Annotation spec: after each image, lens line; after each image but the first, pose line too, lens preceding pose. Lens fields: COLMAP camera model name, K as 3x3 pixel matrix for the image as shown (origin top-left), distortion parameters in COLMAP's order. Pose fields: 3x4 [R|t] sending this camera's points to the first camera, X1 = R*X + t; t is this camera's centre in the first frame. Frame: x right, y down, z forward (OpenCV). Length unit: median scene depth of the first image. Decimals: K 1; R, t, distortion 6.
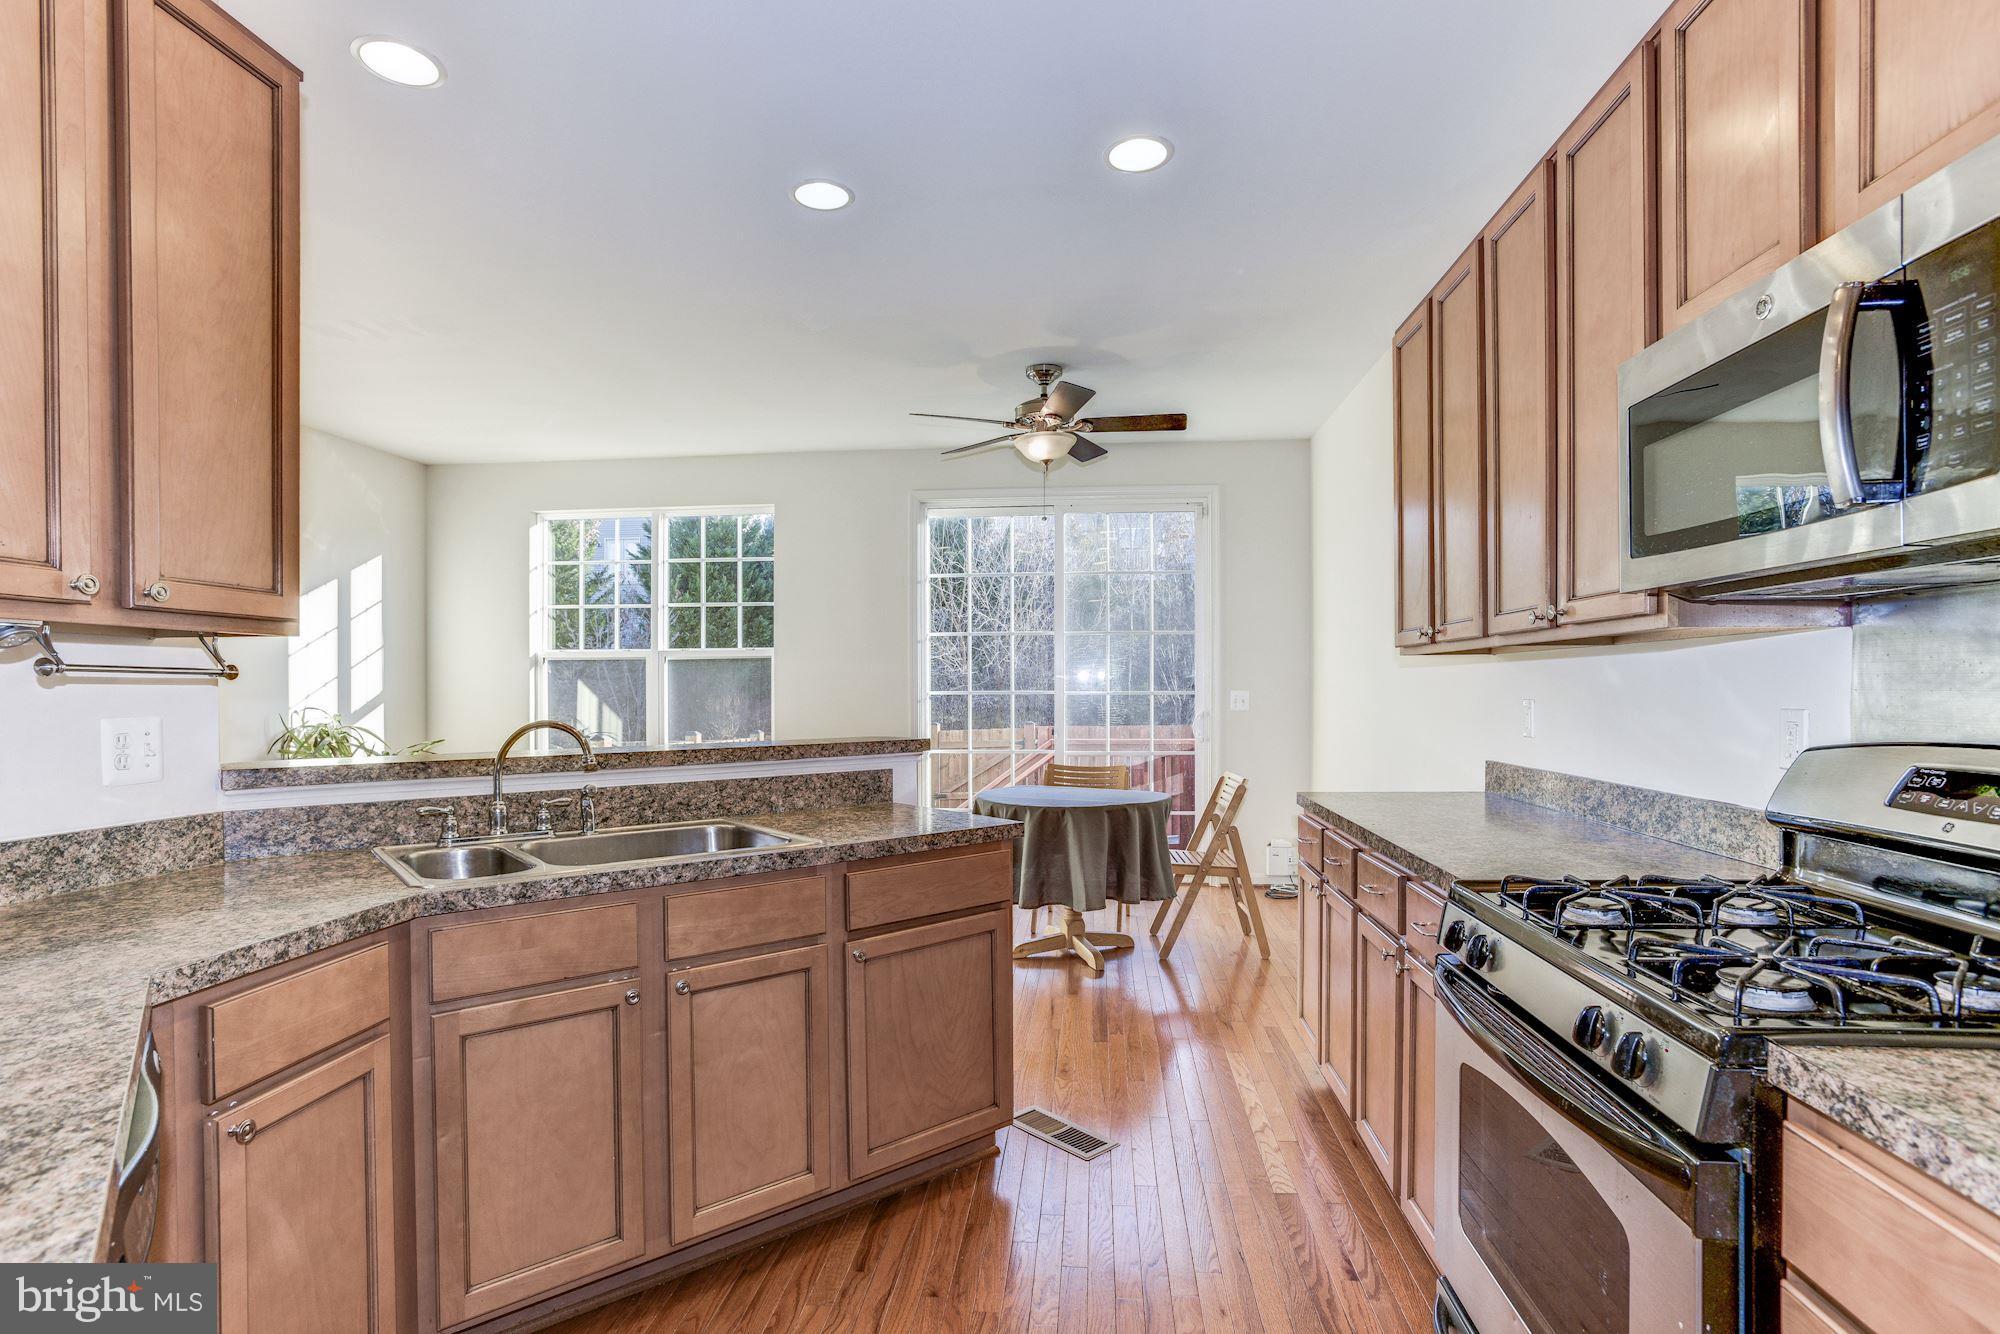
lens RADIAL K [[988.7, 0, 991.5], [0, 988.7, 703.6], [0, 0, 1]] dist [-0.047976, 0.000702]
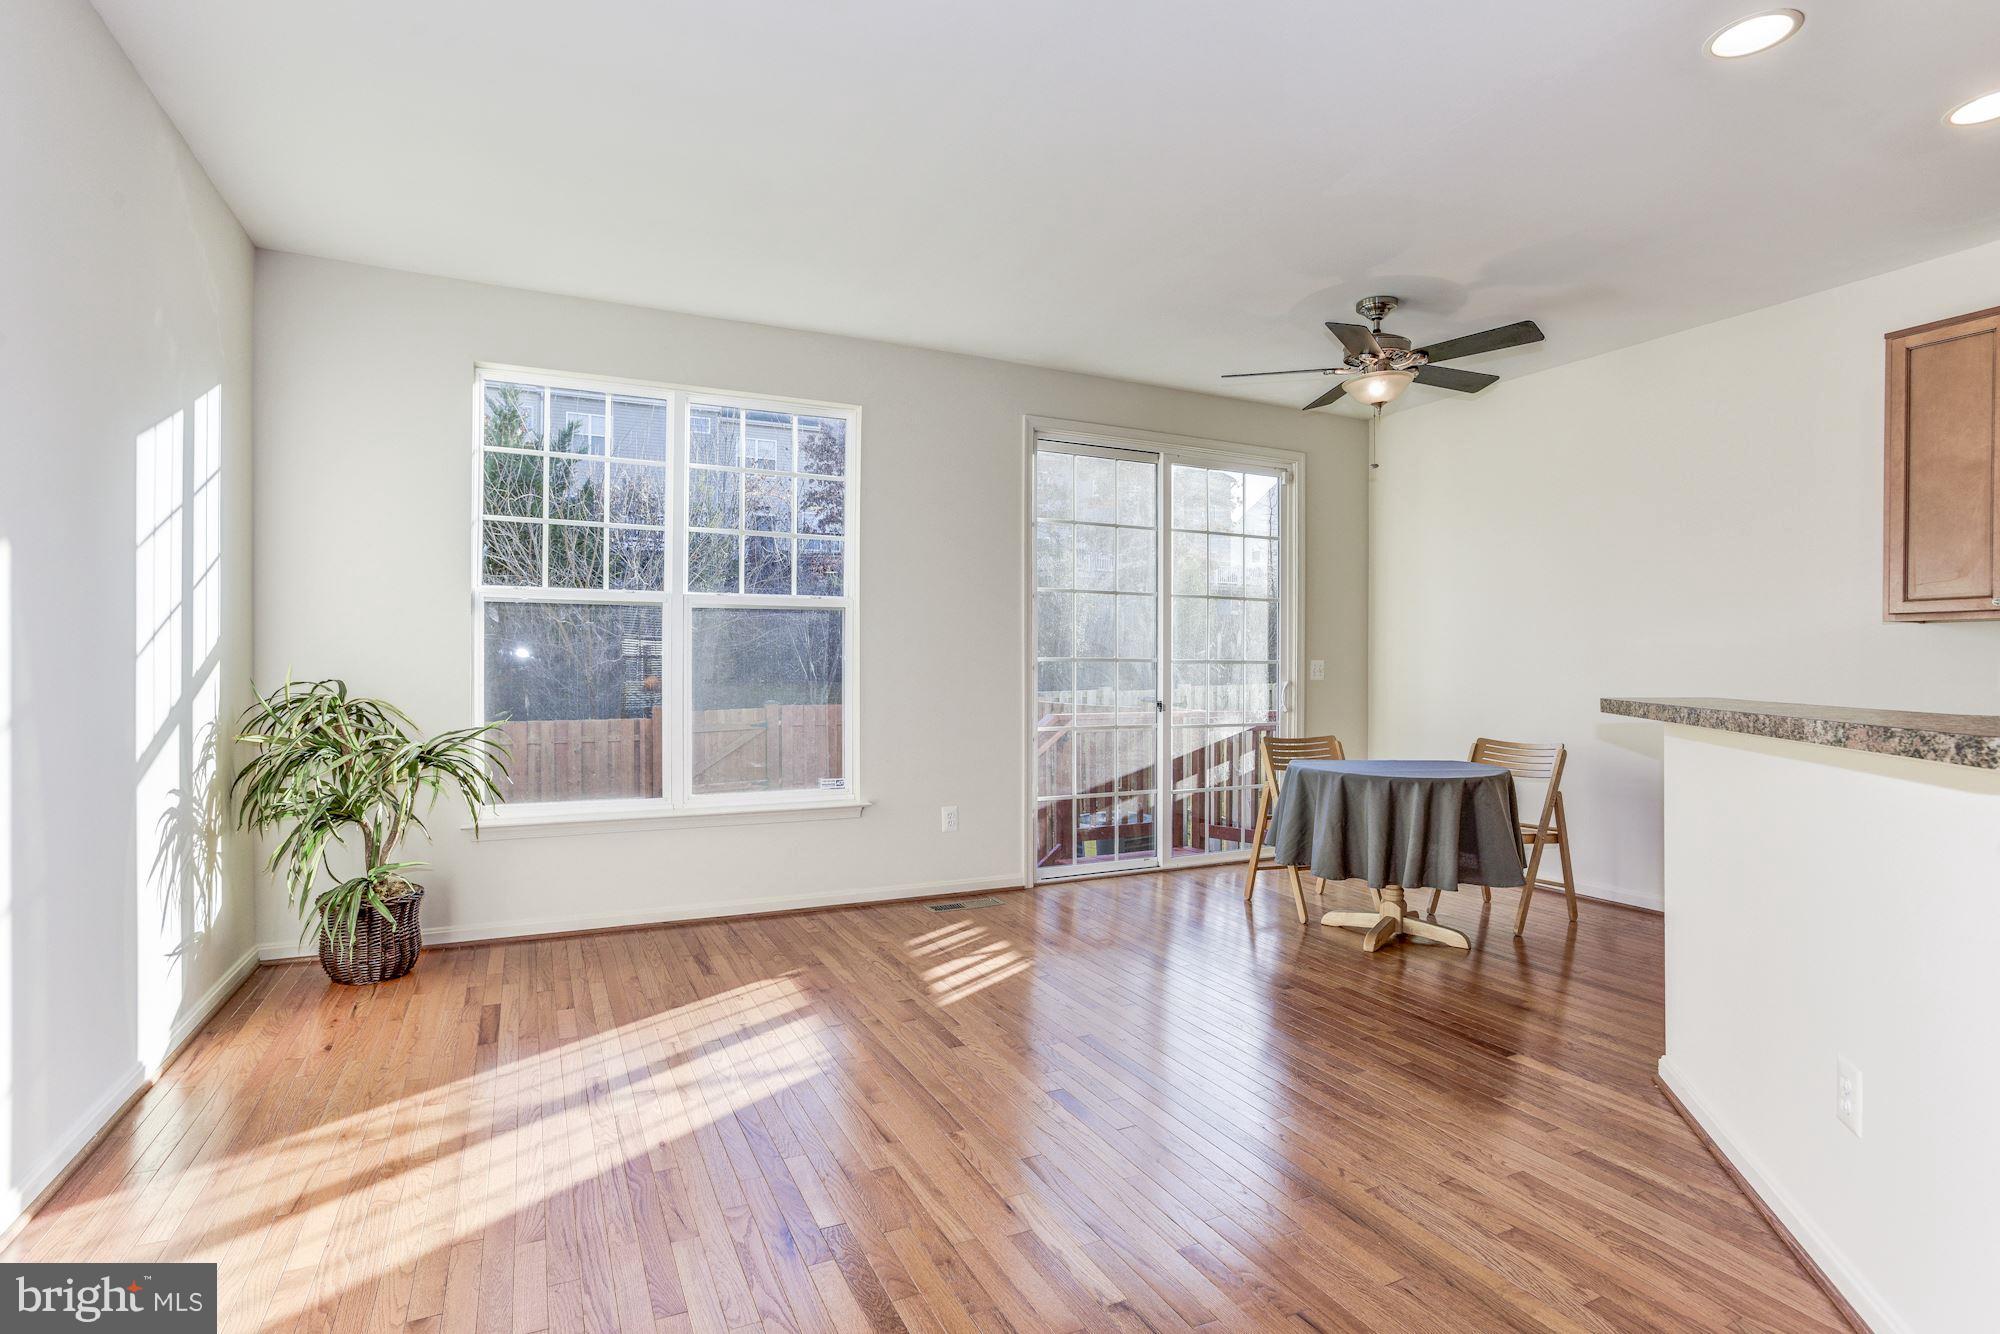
lens RADIAL K [[995.2, 0, 988.9], [0, 995.2, 667.1], [0, 0, 1]] dist [-0.059844, 0.037793]
pose [[0.851957, 0.011316, 0.523489, -1.092170], [-0.001365, 0.999811, -0.019391, 0.026300], [-0.523610, 0.015806, 0.851812, 0.624561]]
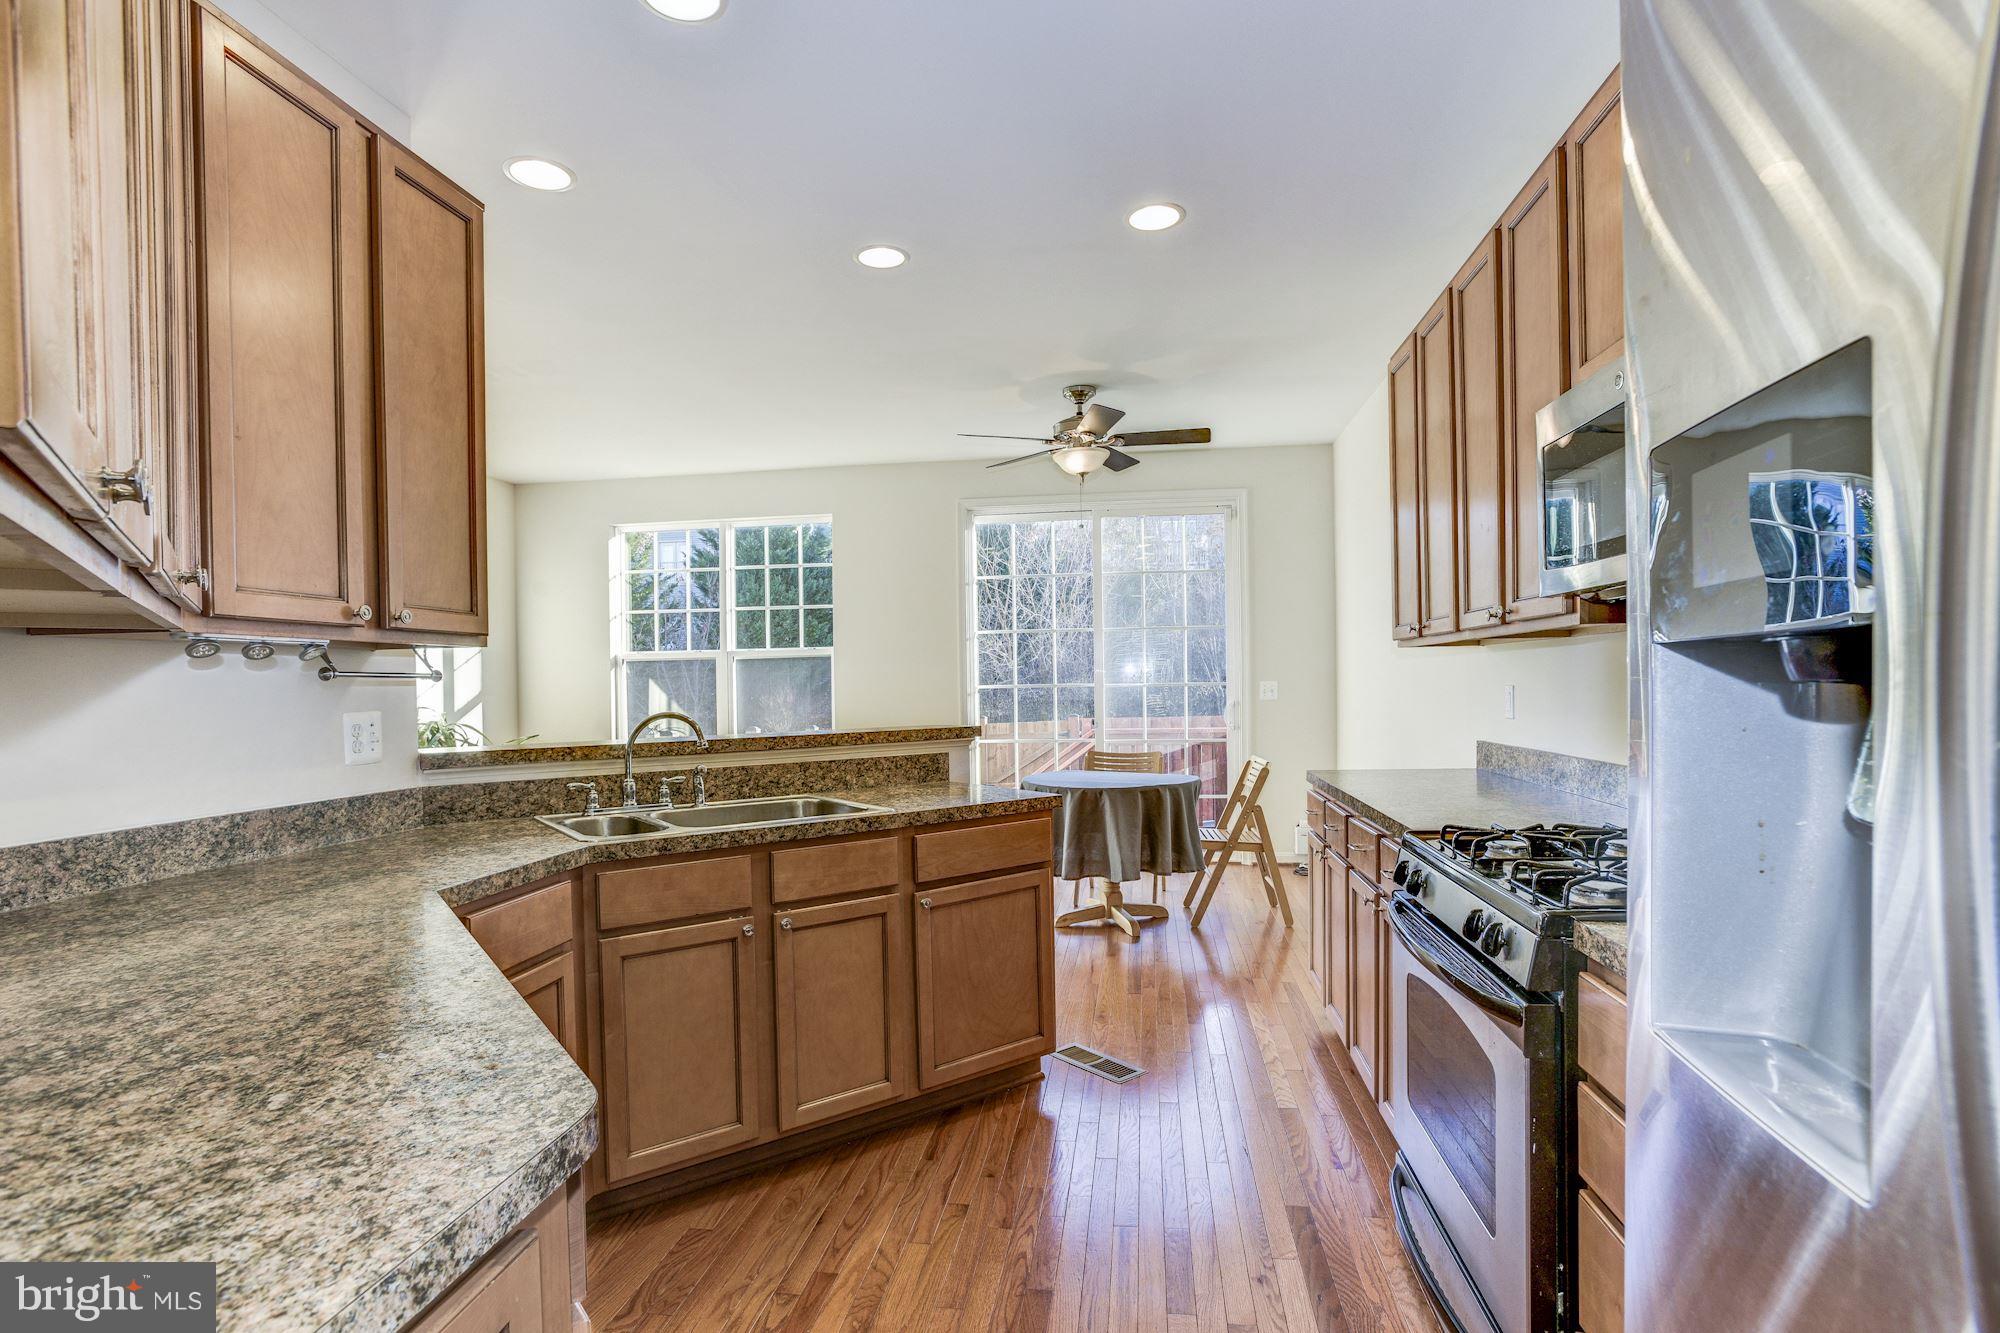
lens RADIAL K [[988.7, 0, 991.5], [0, 988.7, 703.1], [0, 0, 1]] dist [-0.047976, 0.000702]
pose [[0.998833, -0.011887, -0.046811, 0.004196], [0.012123, 0.999915, 0.004760, 0.003526], [0.046750, -0.005322, 0.998892, -0.147513]]
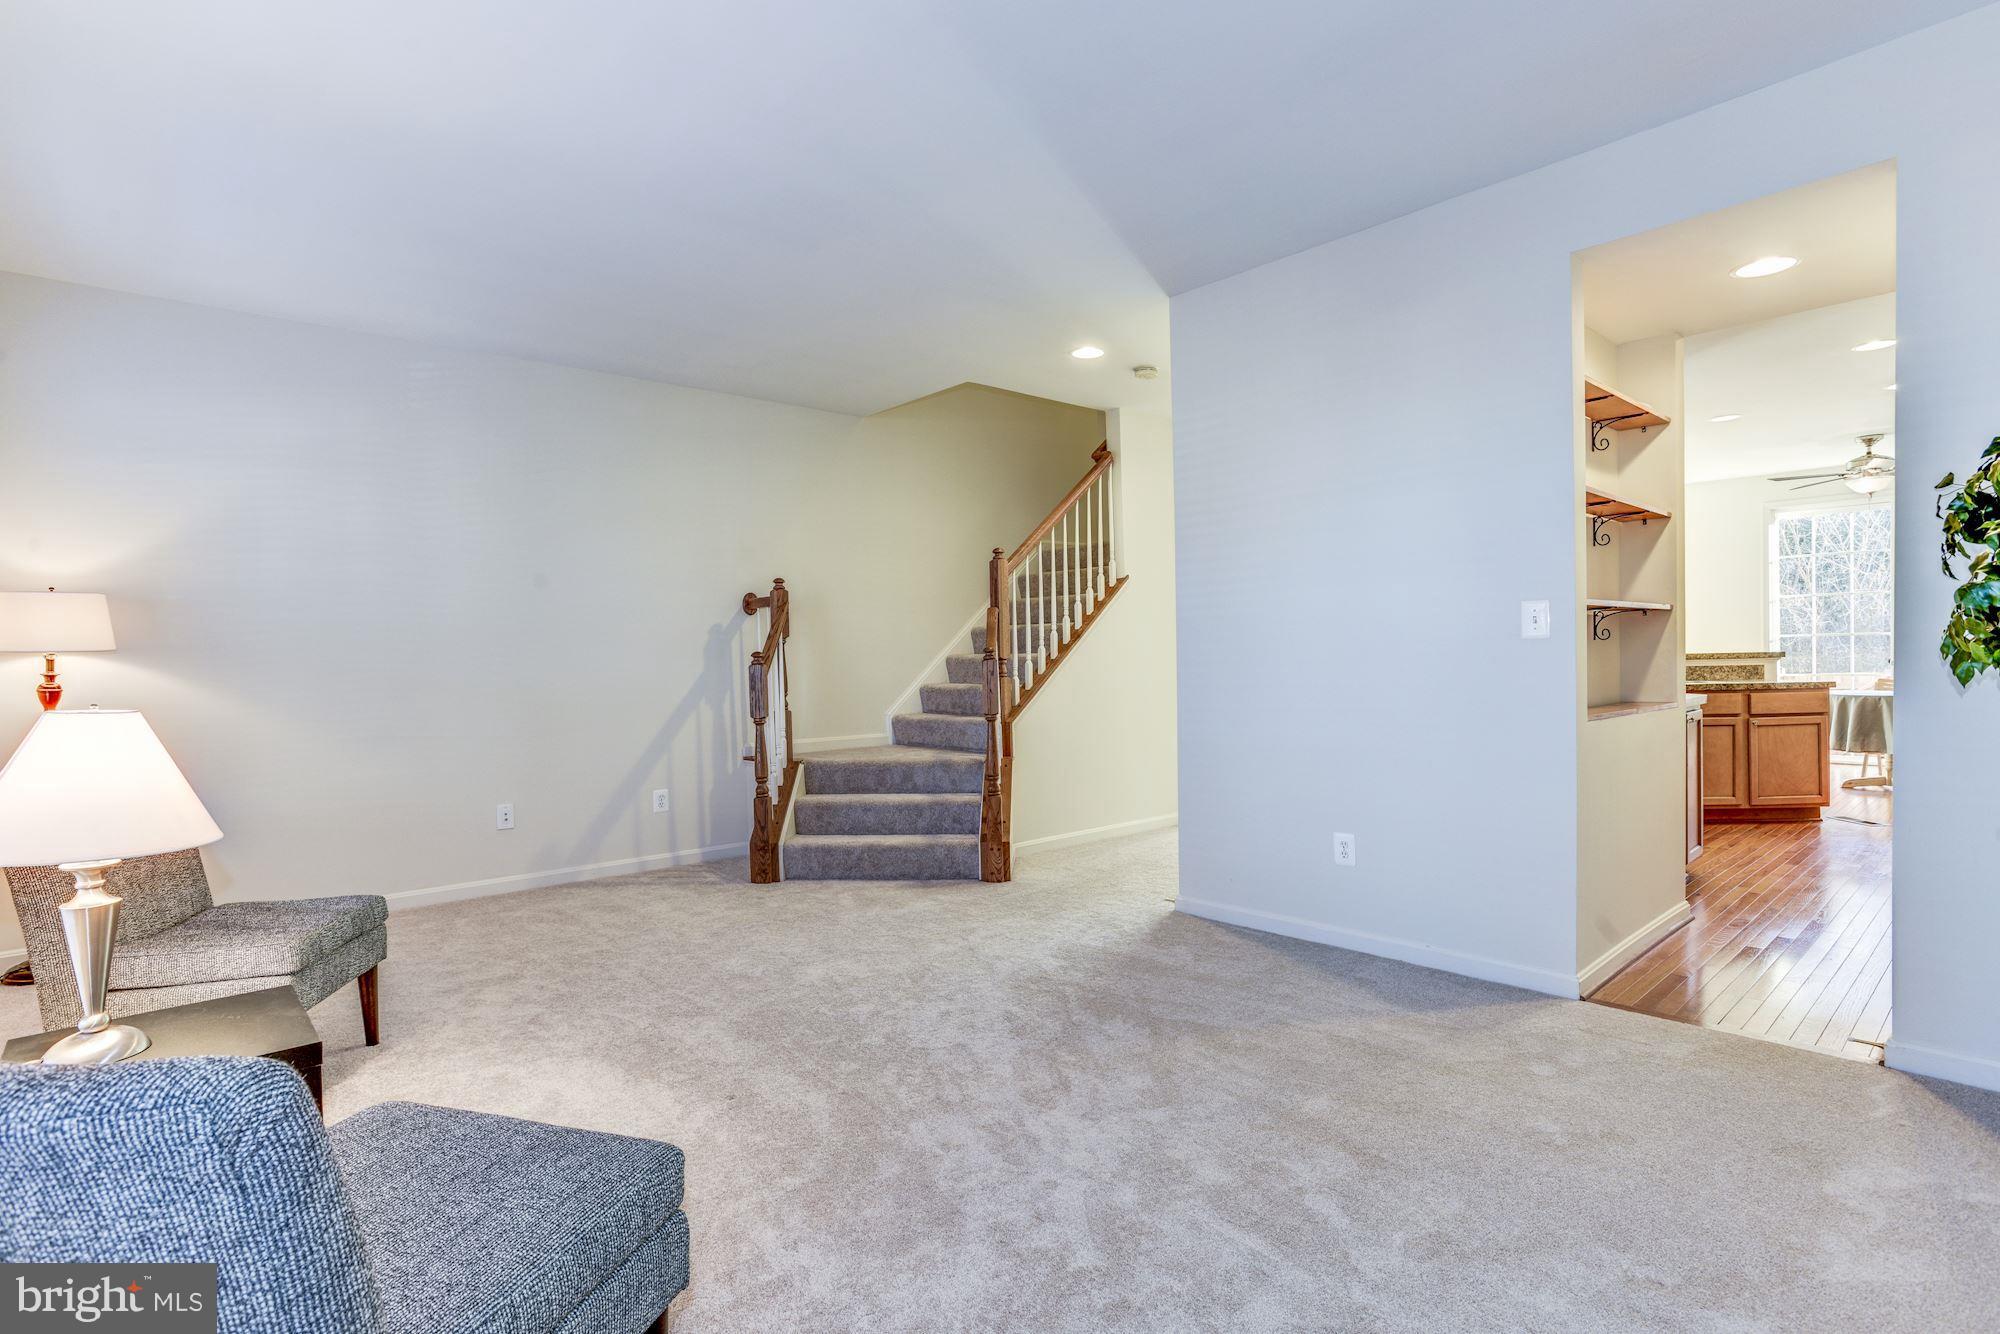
lens RADIAL K [[995.2, 0, 988.9], [0, 995.2, 667.1], [0, 0, 1]] dist [-0.059844, 0.037793]
pose [[0.742871, 0.001304, -0.669433, 0.069455], [0.000115, 0.999998, 0.002075, 0.065612], [0.669435, -0.001618, 0.742869, -1.795582]]
